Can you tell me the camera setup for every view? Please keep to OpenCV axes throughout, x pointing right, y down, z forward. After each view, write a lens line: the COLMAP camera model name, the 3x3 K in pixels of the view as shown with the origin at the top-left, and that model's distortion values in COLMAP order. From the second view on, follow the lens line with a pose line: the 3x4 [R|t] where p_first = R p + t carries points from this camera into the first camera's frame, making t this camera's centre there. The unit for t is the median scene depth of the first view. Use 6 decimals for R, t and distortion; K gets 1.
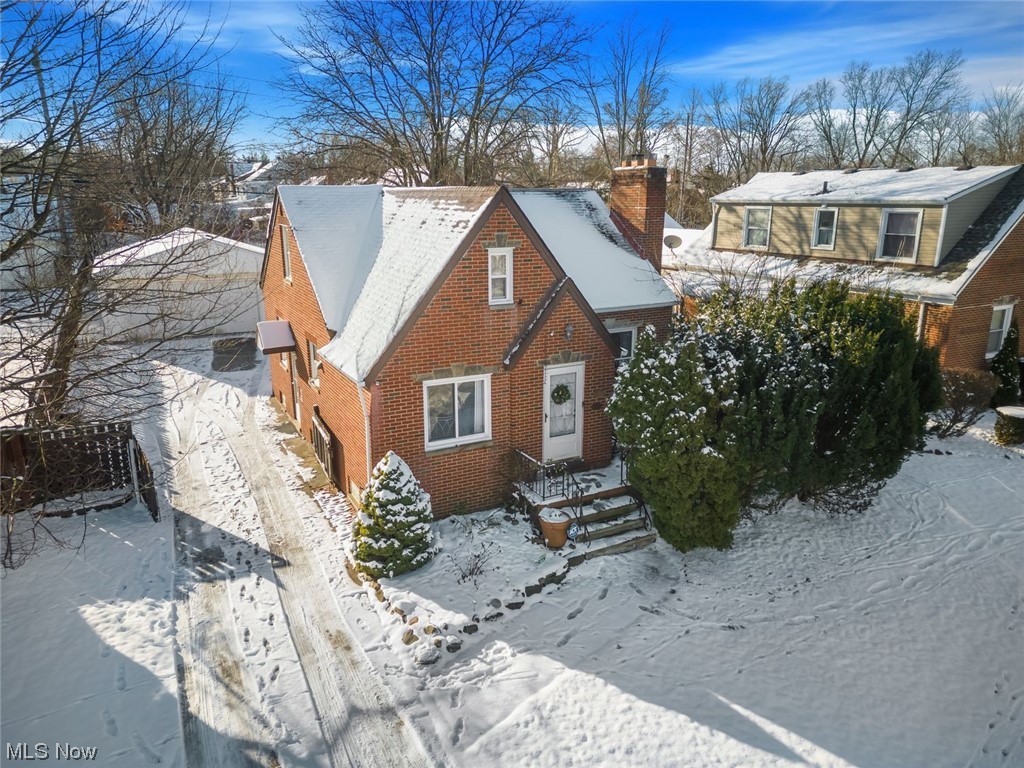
lens RADIAL K [[712.6, 0, 512.0], [0, 712.6, 384.0], [0, 0, 1]] dist [0.084333, -0.082817]
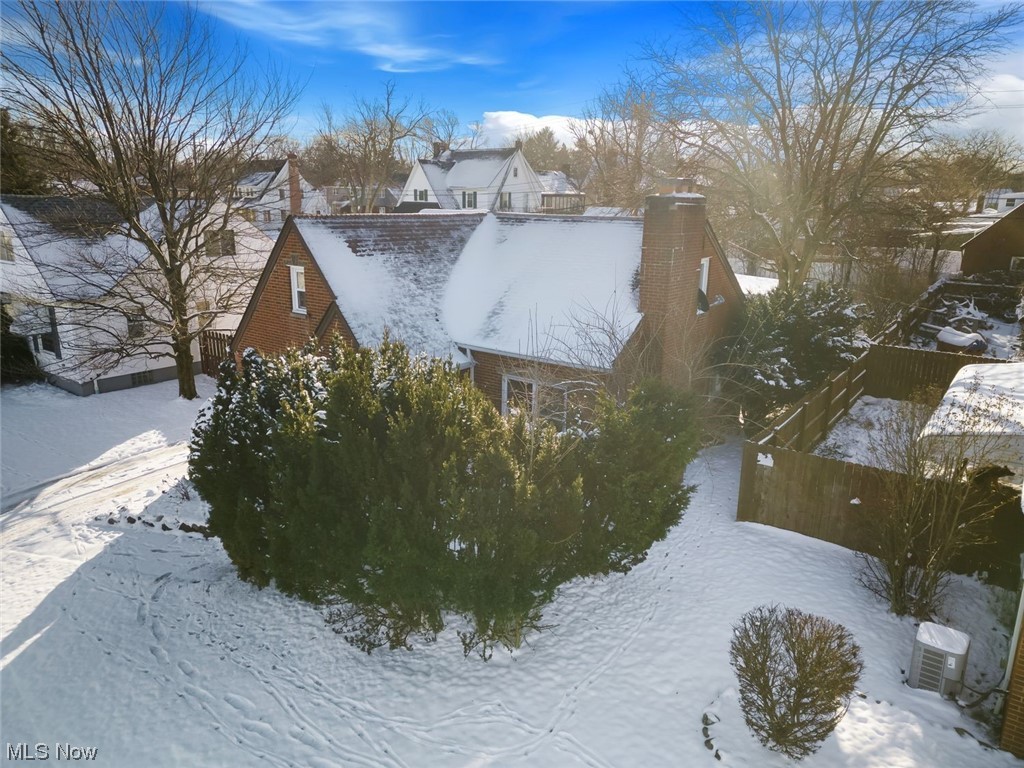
lens RADIAL K [[712.6, 0, 512.0], [0, 712.6, 384.0], [0, 0, 1]] dist [0.084333, -0.082817]
pose [[0.434047, 0.237717, -0.868962, 1.224862], [-0.247076, 0.958985, 0.138929, -0.257880], [0.866347, 0.154398, 0.474978, 0.775758]]
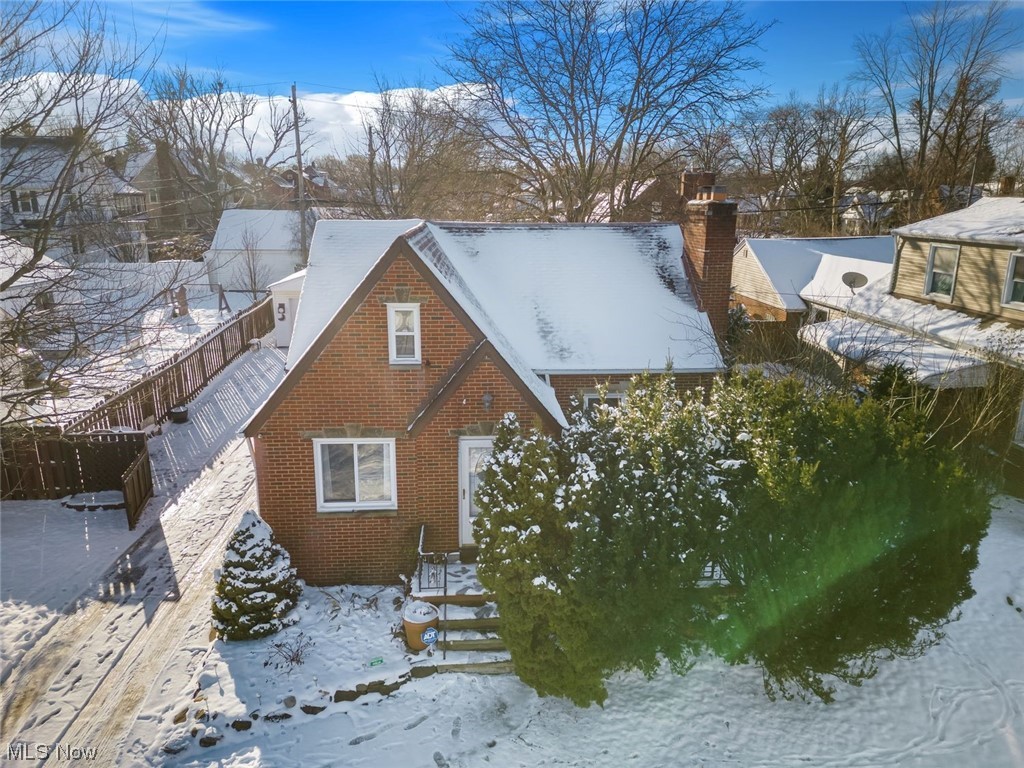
lens RADIAL K [[712.6, 0, 512.0], [0, 712.6, 384.0], [0, 0, 1]] dist [0.084333, -0.082817]
pose [[0.912497, 0.108174, -0.394521, 0.478624], [-0.111138, 0.993686, 0.015405, -0.118729], [0.393696, 0.029789, 0.918758, 0.229448]]
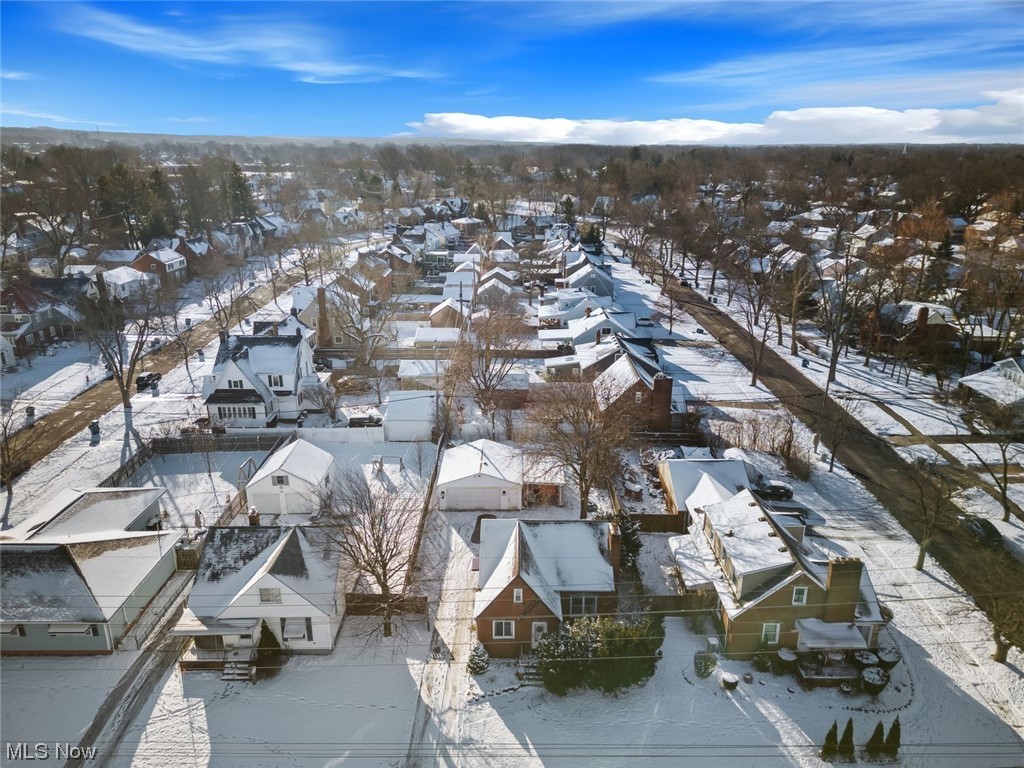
lens RADIAL K [[712.6, 0, 512.0], [0, 712.6, 384.0], [0, 0, 1]] dist [0.084333, -0.082817]
pose [[0.882202, 0.147994, -0.447009, 1.356668], [-0.122988, 0.988792, 0.084640, -1.455093], [0.454525, -0.019693, 0.890516, -2.066872]]
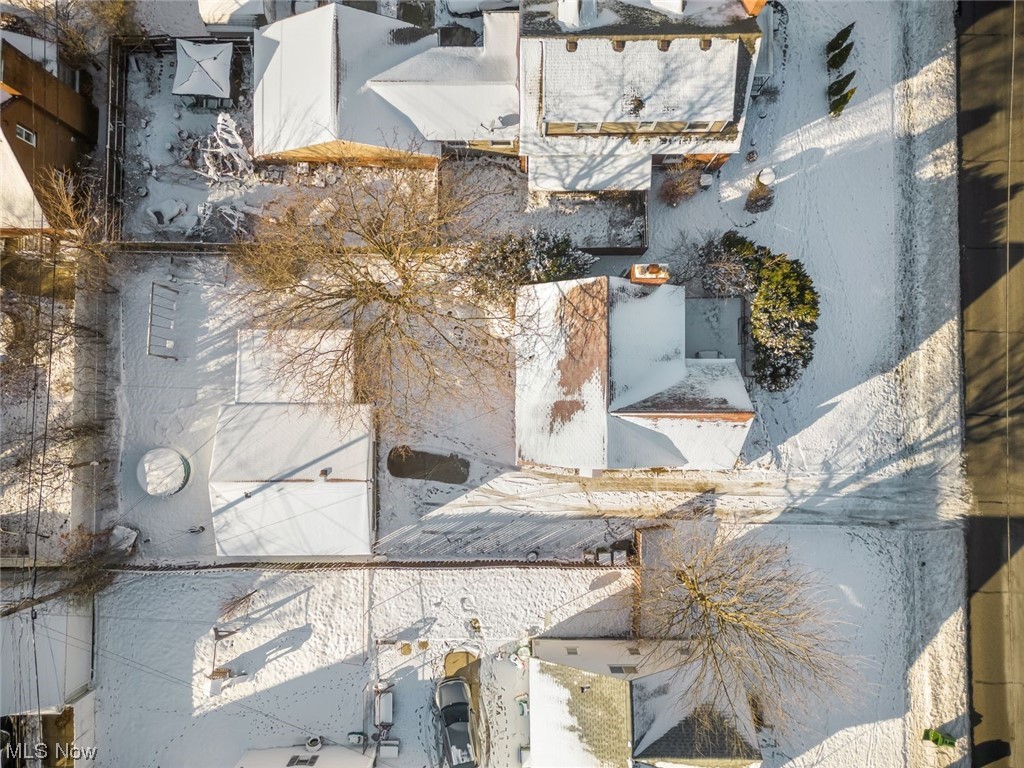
lens RADIAL K [[712.6, 0, 512.0], [0, 712.6, 384.0], [0, 0, 1]] dist [0.084333, -0.082817]
pose [[0.468140, -0.883219, 0.027743, -0.393671], [0.239927, 0.157261, 0.957969, -2.946765], [-0.850459, -0.441807, 0.285528, 1.028412]]
